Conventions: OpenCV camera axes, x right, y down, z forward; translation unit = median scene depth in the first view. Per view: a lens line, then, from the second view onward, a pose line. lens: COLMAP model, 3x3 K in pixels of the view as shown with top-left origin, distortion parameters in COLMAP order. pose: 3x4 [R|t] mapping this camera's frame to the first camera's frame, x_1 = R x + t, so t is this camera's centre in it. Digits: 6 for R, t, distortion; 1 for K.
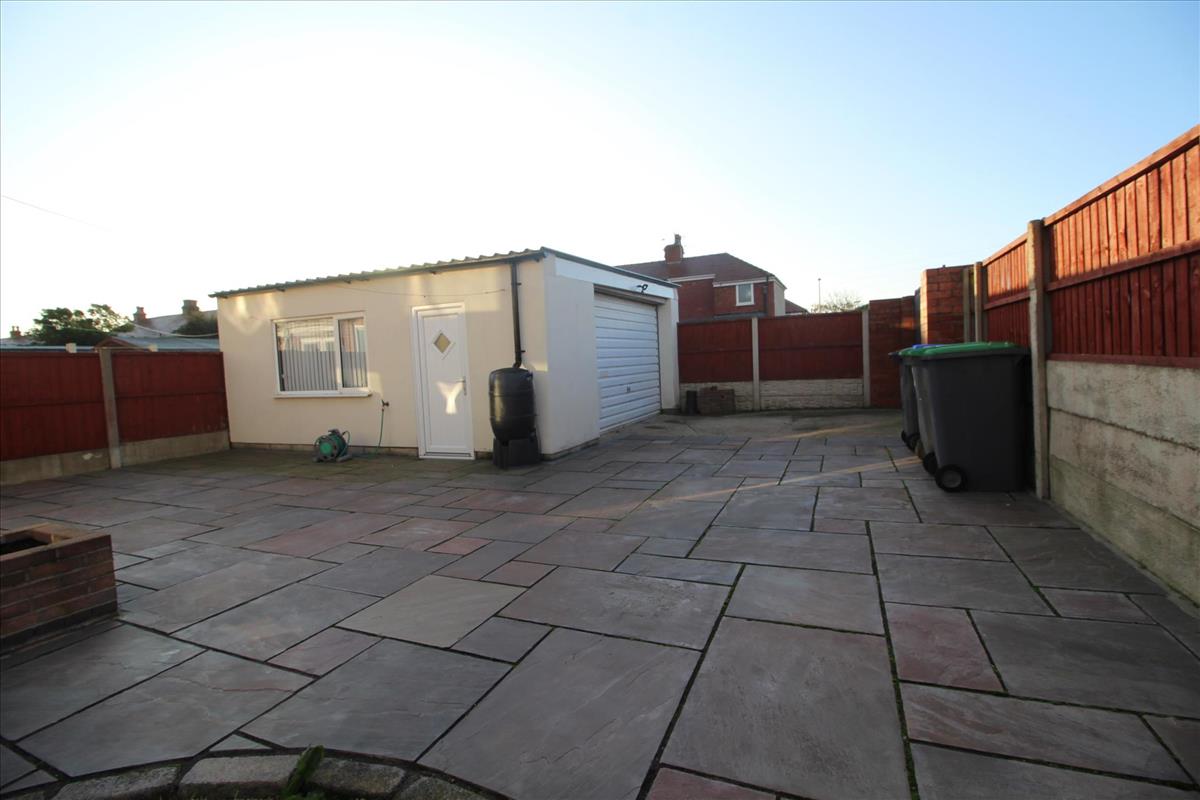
lens RADIAL K [[552.9, 0, 598.7], [0, 552.9, 399.9], [0, 0, 1]] dist [-0.002471, 0.000020]
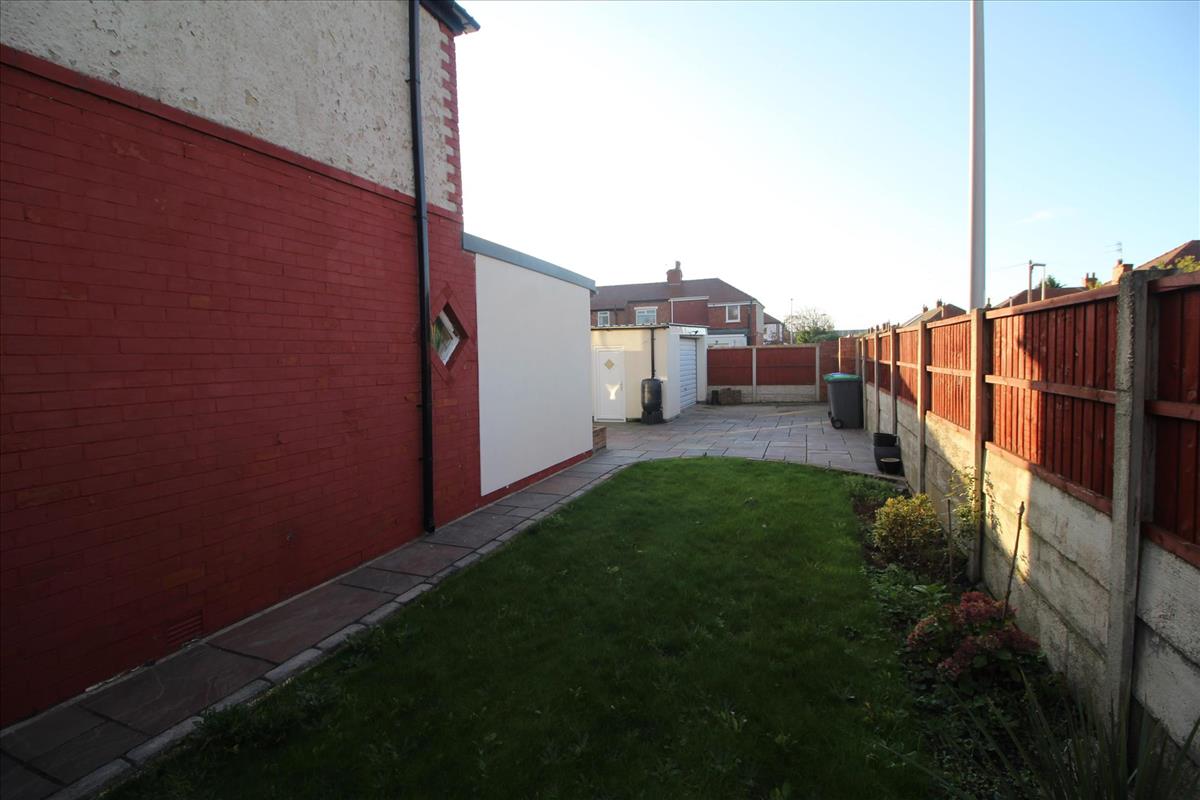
lens RADIAL K [[552.9, 0, 601.9], [0, 552.9, 391.6], [0, 0, 1]] dist [-0.002471, 0.000020]
pose [[0.998456, 0.019732, 0.051920, -0.263223], [-0.019217, 0.999761, -0.010389, 0.010886], [-0.052112, 0.009375, 0.998597, -0.651299]]
